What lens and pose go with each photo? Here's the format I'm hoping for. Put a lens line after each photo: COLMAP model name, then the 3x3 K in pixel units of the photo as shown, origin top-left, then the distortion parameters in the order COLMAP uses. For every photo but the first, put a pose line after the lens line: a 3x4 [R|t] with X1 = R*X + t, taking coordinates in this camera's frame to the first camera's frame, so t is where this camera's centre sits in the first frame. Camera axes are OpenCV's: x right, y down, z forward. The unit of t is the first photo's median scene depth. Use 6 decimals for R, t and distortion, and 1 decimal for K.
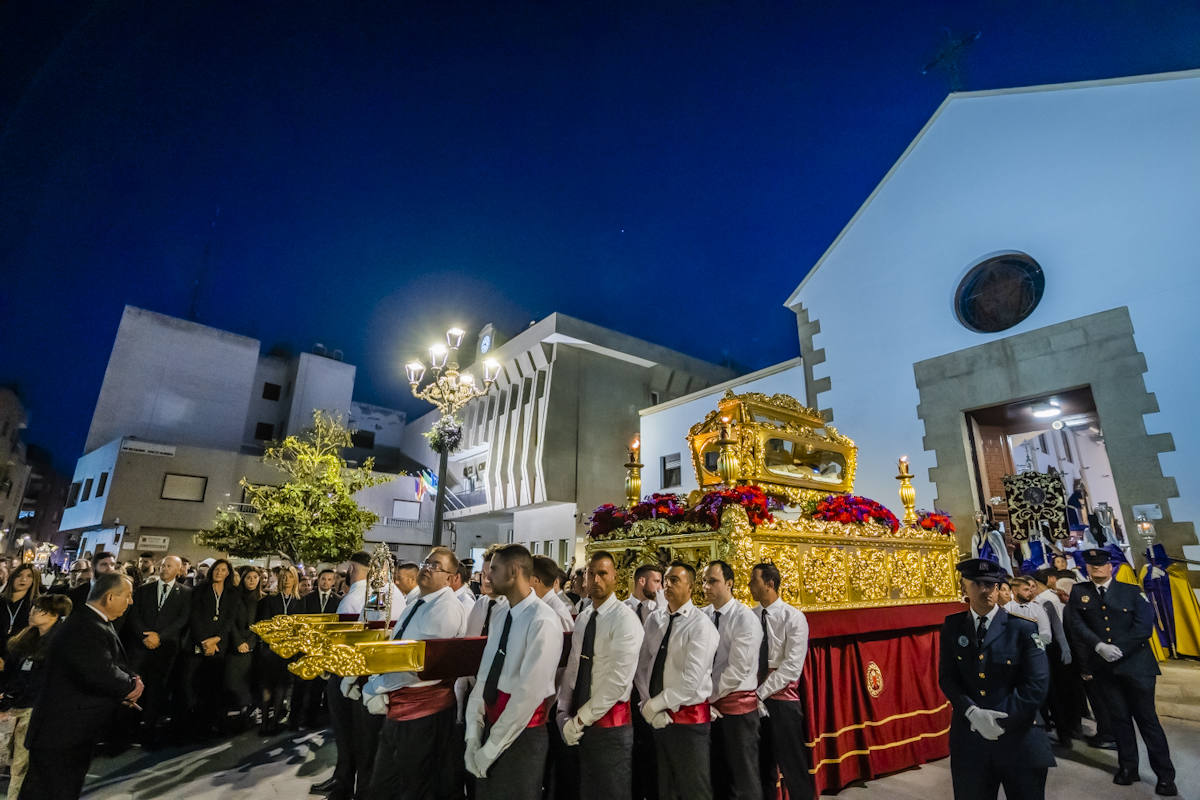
lens RADIAL K [[586.4, 0, 600.0], [0, 586.4, 400.0], [0, 0, 1]] dist [-0.074369, 0.034781]
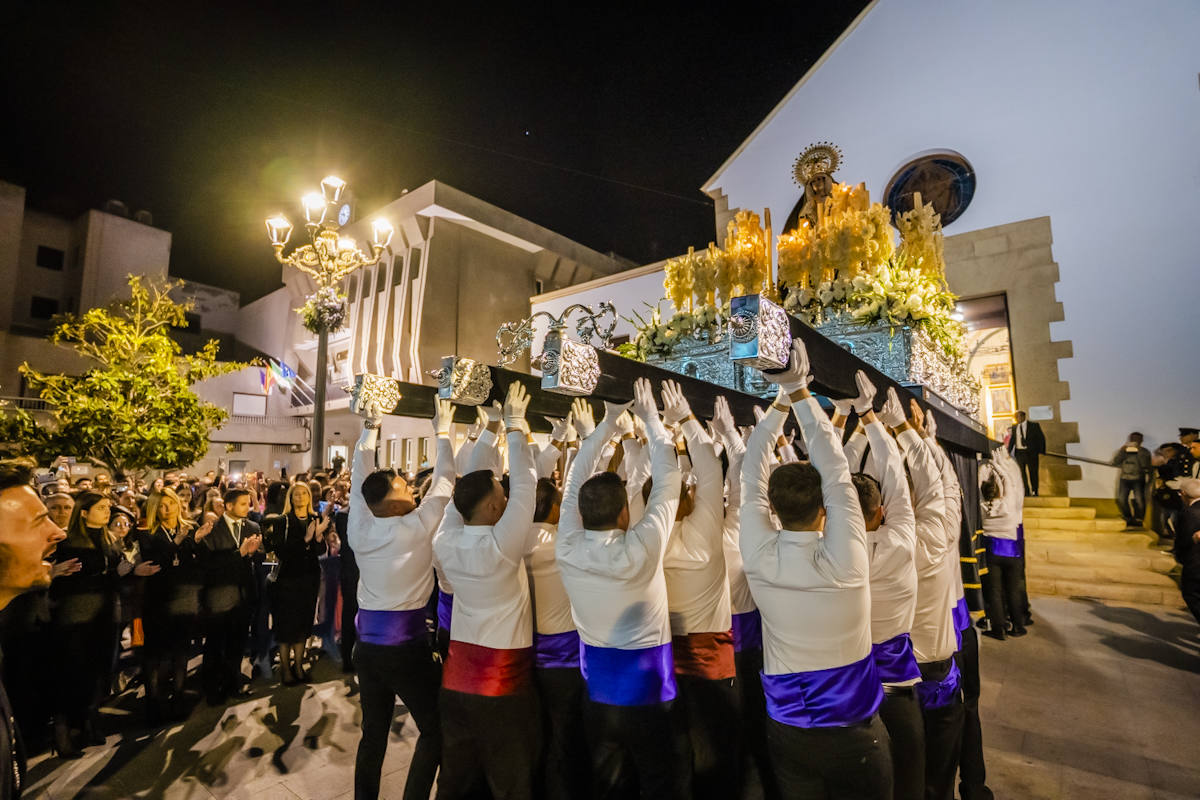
lens RADIAL K [[586.4, 0, 600.0], [0, 586.4, 400.0], [0, 0, 1]] dist [-0.074369, 0.034781]
pose [[0.968835, 0.007256, 0.247602, -0.075974], [-0.050734, 0.984194, 0.169673, 0.020556], [-0.242458, -0.176947, 0.953889, 0.107759]]
